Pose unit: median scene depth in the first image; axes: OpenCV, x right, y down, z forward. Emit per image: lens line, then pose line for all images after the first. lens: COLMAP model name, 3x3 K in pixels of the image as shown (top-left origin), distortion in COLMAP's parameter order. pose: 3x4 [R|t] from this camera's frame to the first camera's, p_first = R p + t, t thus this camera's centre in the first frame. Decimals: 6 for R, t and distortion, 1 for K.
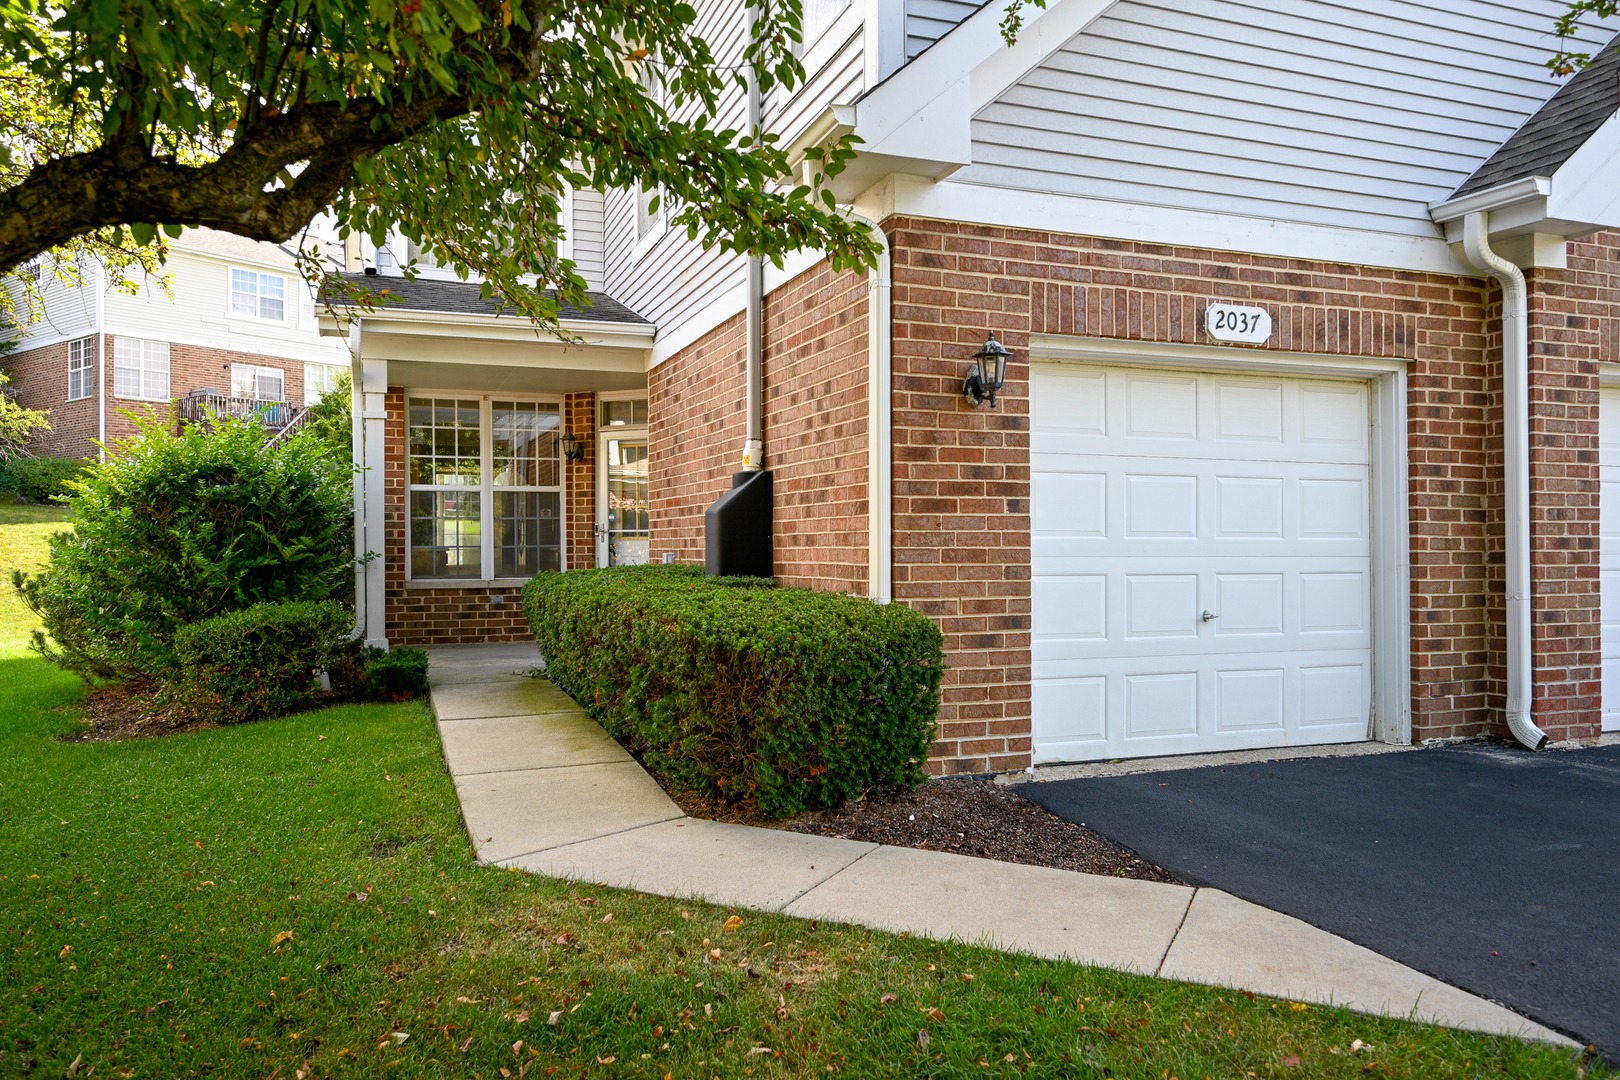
lens RADIAL K [[1124.0, 0, 790.1], [0, 1124.0, 539.5], [0, 0, 1]] dist [-0.001240, -0.000669]
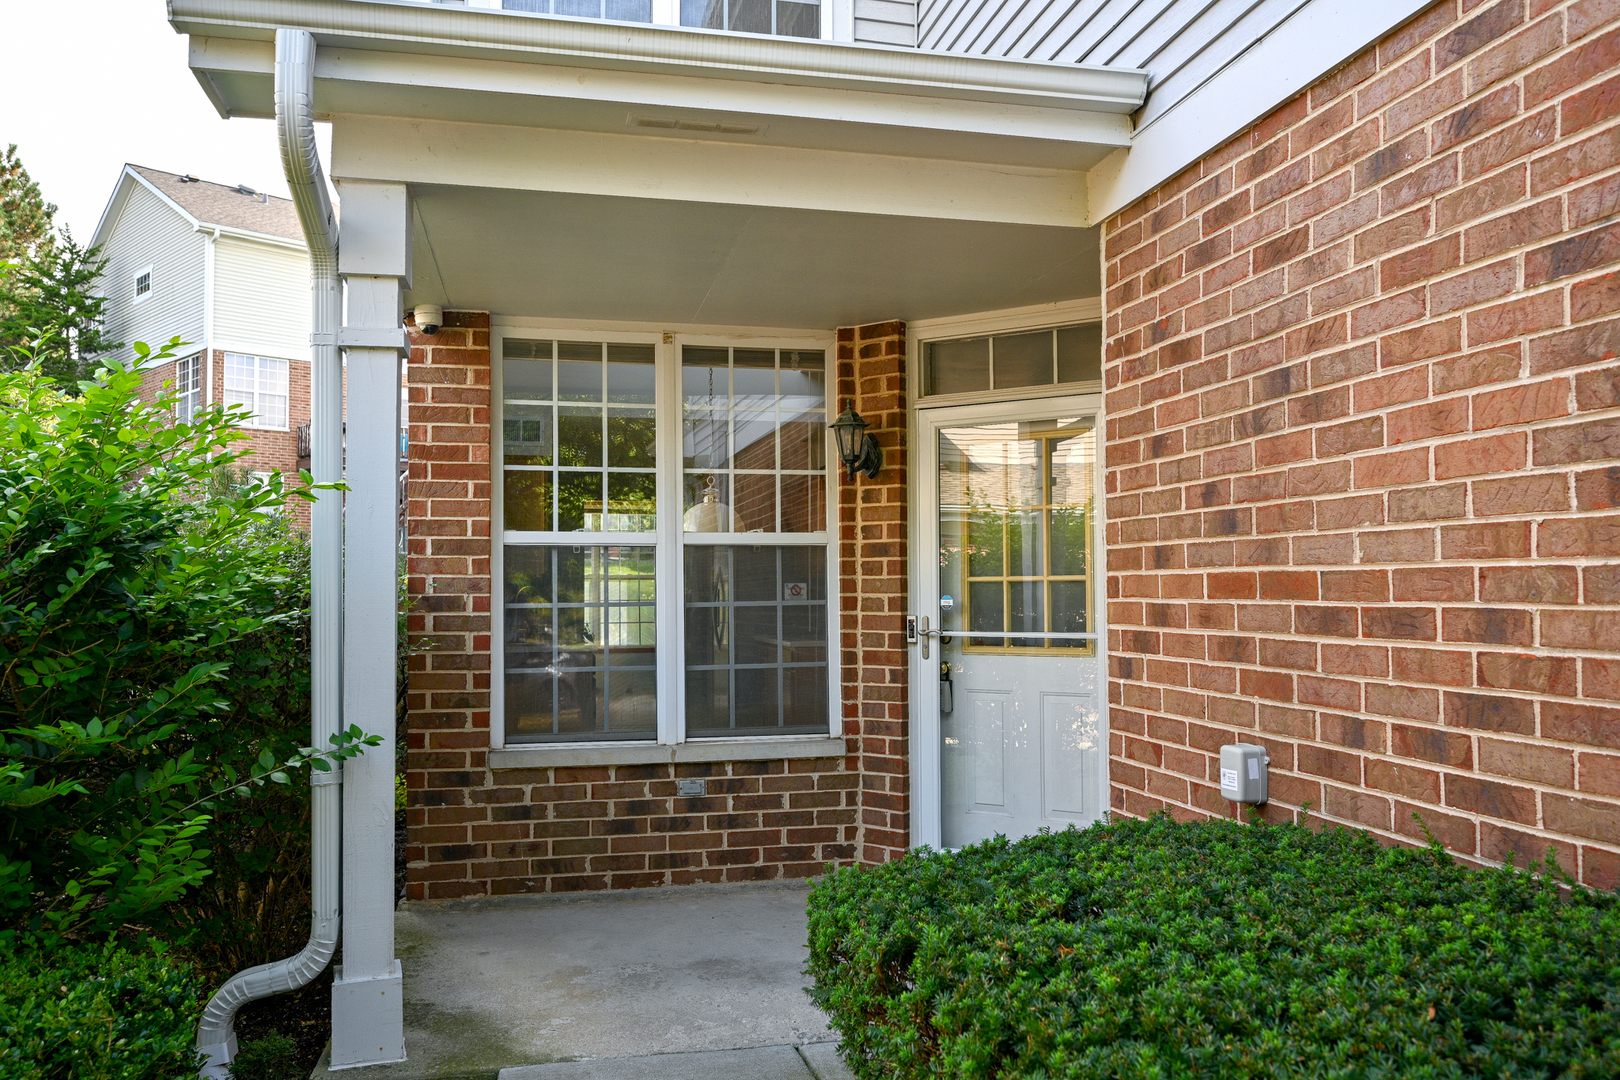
lens RADIAL K [[1230.7, 0, 807.7], [0, 1230.7, 544.3], [0, 0, 1]] dist [-0.011606, -0.001282]
pose [[0.990081, -0.005311, -0.140394, -0.252180], [0.000709, 0.999461, -0.032809, -0.046496], [0.140493, 0.032384, 0.989552, 0.898394]]
